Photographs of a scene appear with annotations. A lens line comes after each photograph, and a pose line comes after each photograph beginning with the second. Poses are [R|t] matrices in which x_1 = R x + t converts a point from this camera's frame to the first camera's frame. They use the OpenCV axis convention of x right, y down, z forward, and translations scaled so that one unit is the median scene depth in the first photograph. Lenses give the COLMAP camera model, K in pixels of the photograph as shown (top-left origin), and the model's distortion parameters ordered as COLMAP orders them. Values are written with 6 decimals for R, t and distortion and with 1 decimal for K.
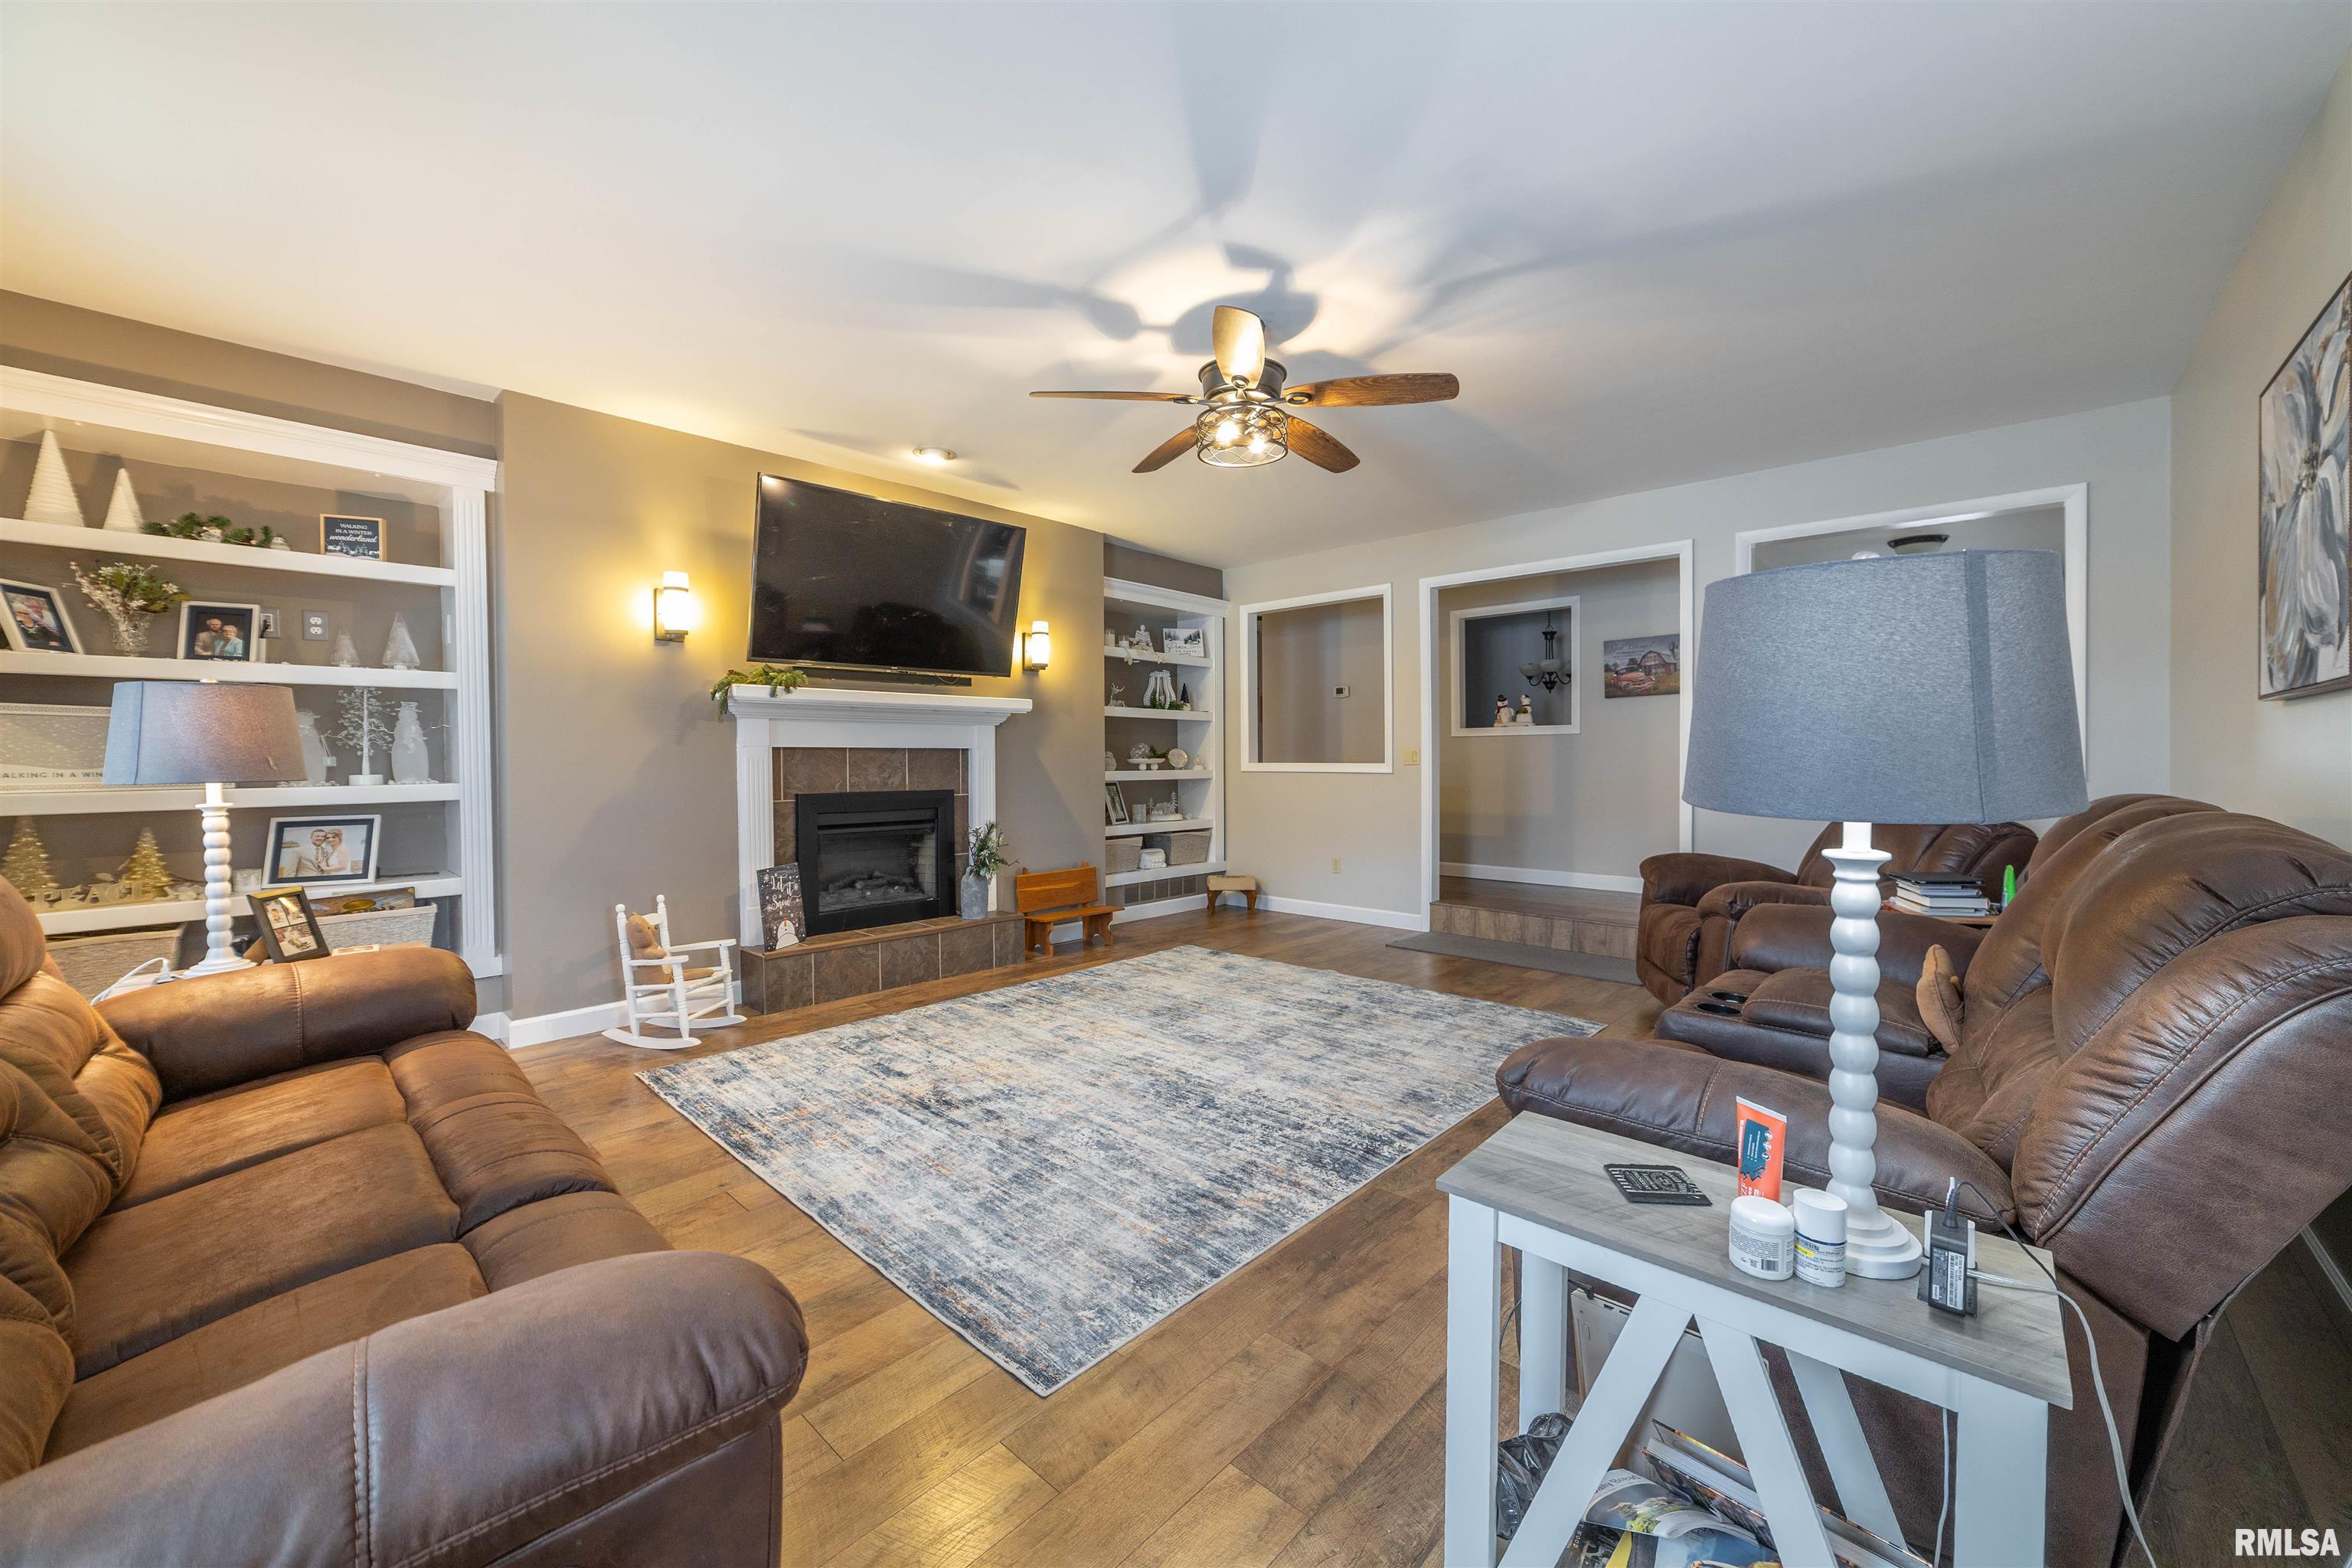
lens RADIAL K [[894.0, 0, 1187.2], [0, 894.0, 771.1], [0, 0, 1]] dist [-0.029277, 0.010599]
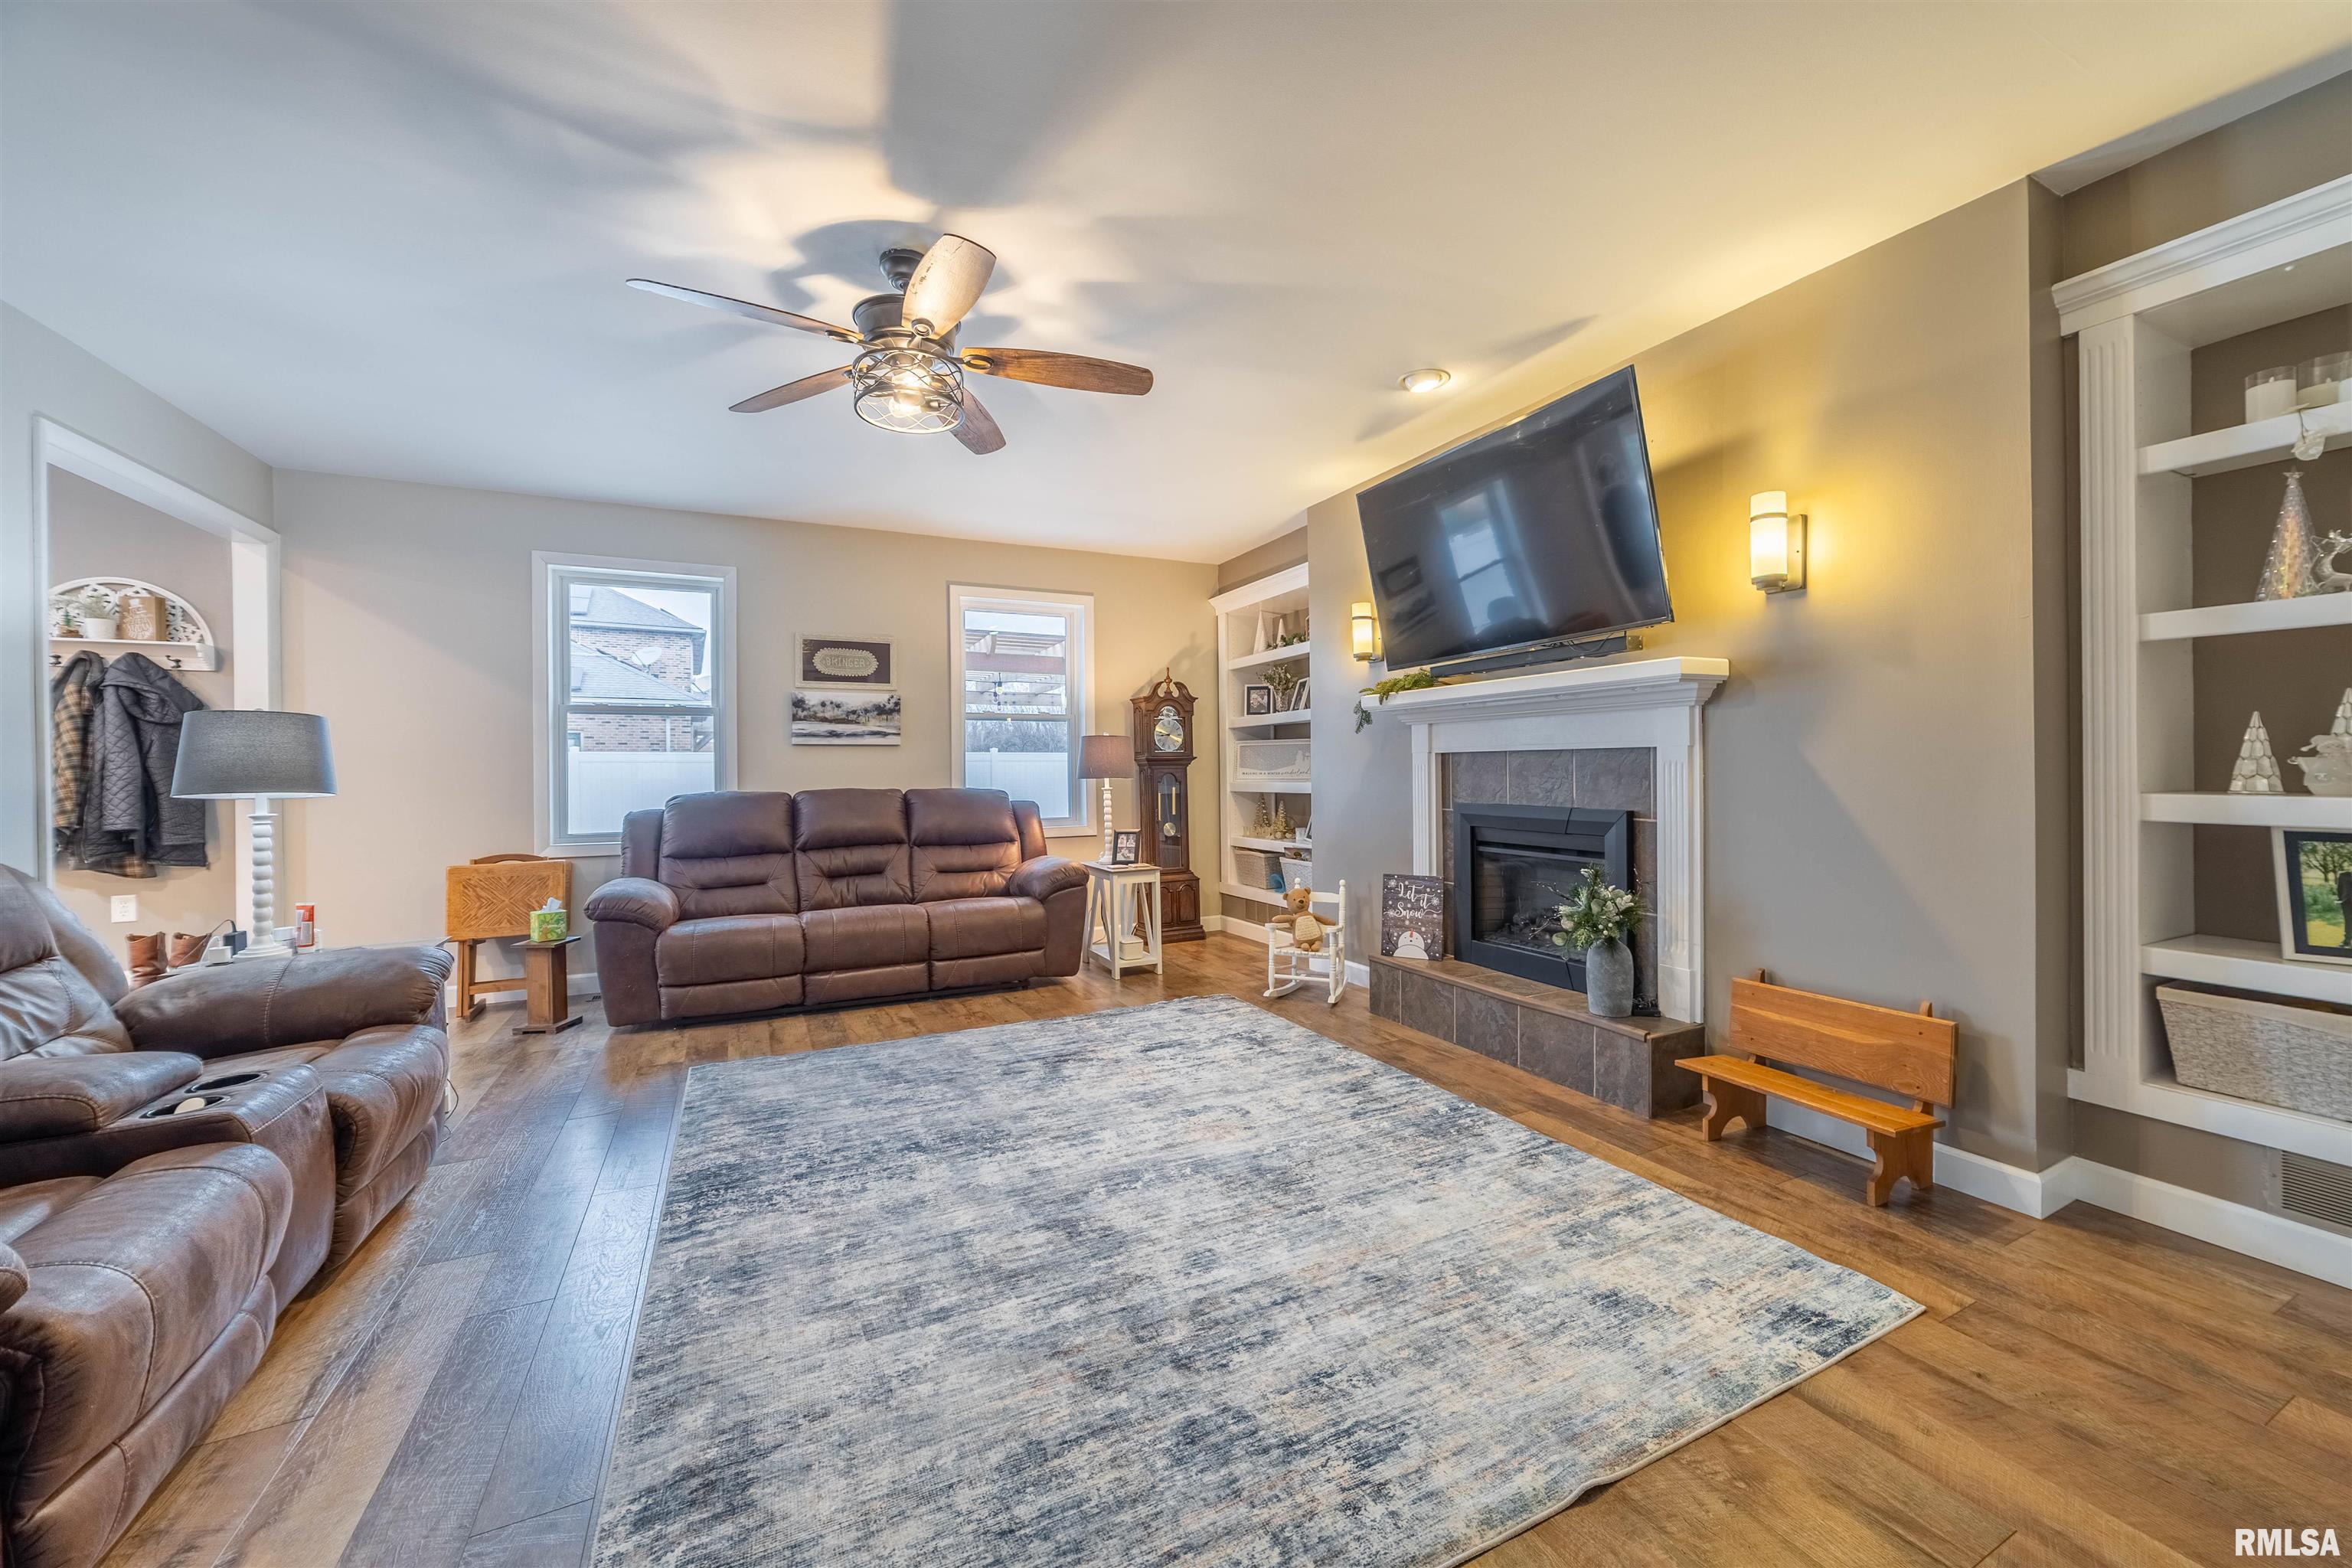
lens RADIAL K [[894.0, 0, 1187.2], [0, 894.0, 771.1], [0, 0, 1]] dist [-0.029277, 0.010599]
pose [[-0.355421, 0.010524, -0.934647, 0.677654], [-0.000772, 0.999933, 0.011552, -0.023610], [0.934706, 0.004827, -0.355389, 1.381423]]
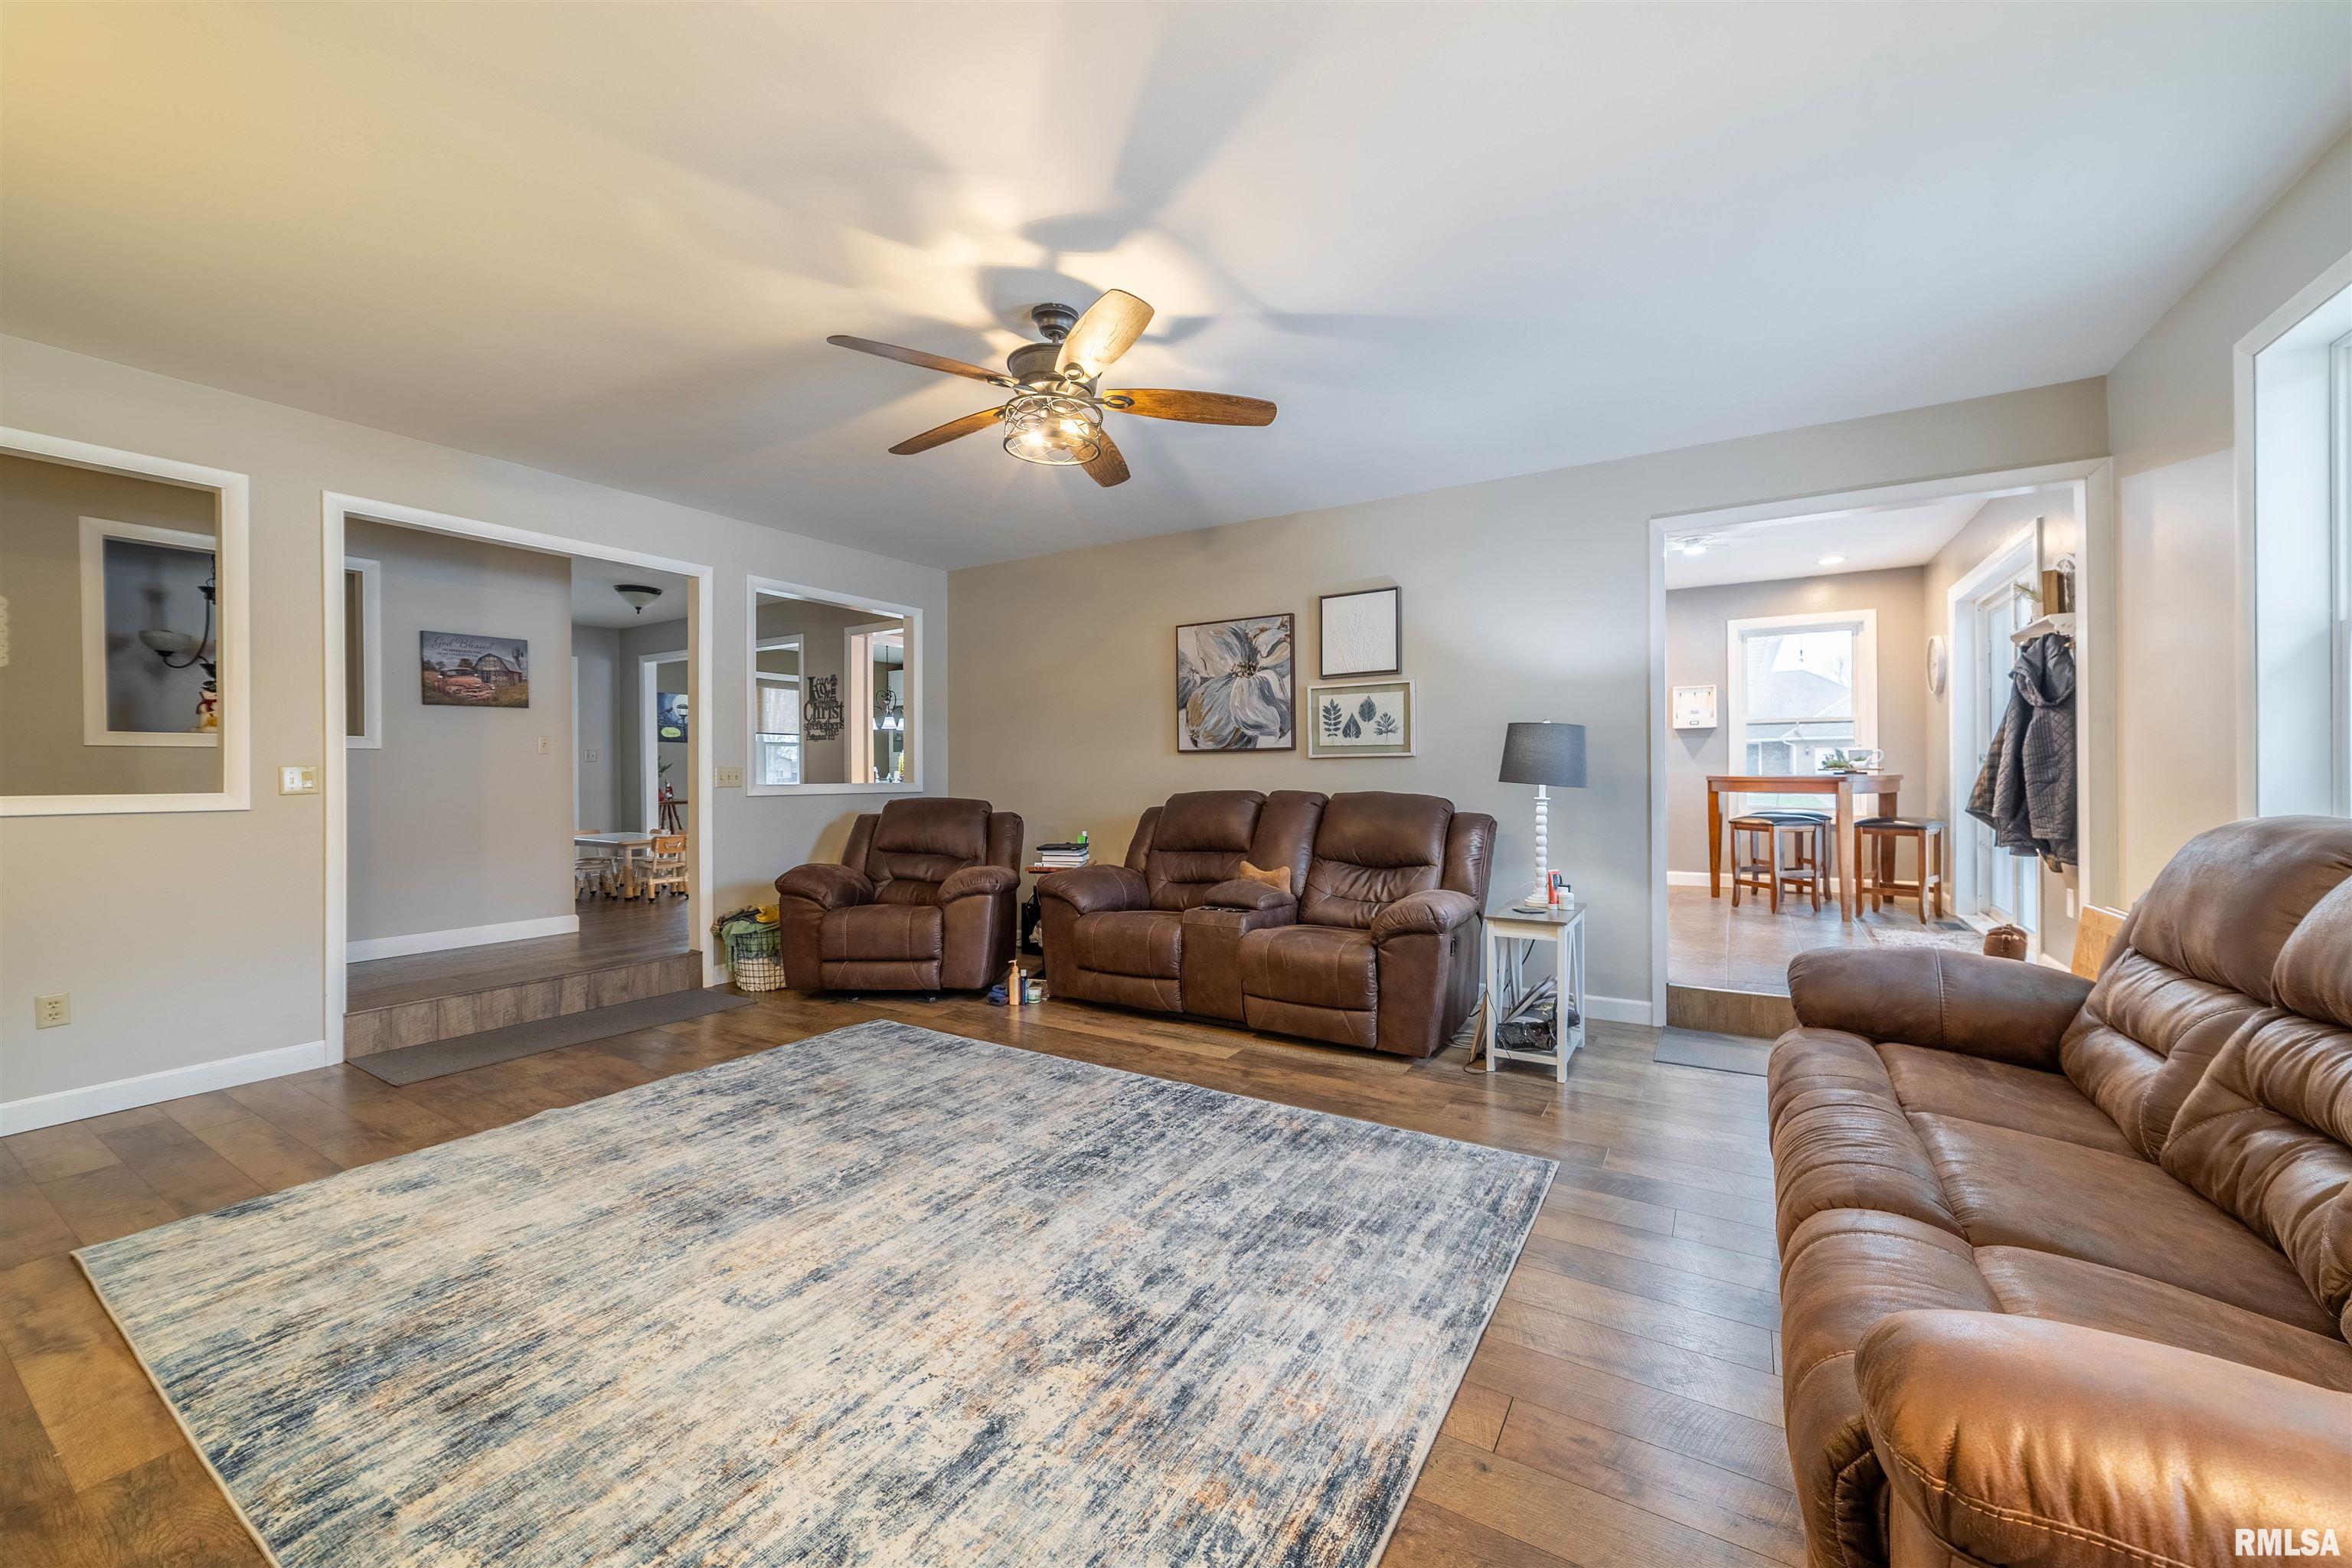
lens RADIAL K [[894.0, 0, 1187.2], [0, 894.0, 771.1], [0, 0, 1]] dist [-0.029277, 0.010599]
pose [[-0.192864, 0.006702, 0.981203, -0.780288], [0.021569, 0.999764, -0.002590, -0.013799], [-0.980988, 0.020664, -0.192963, 0.937273]]
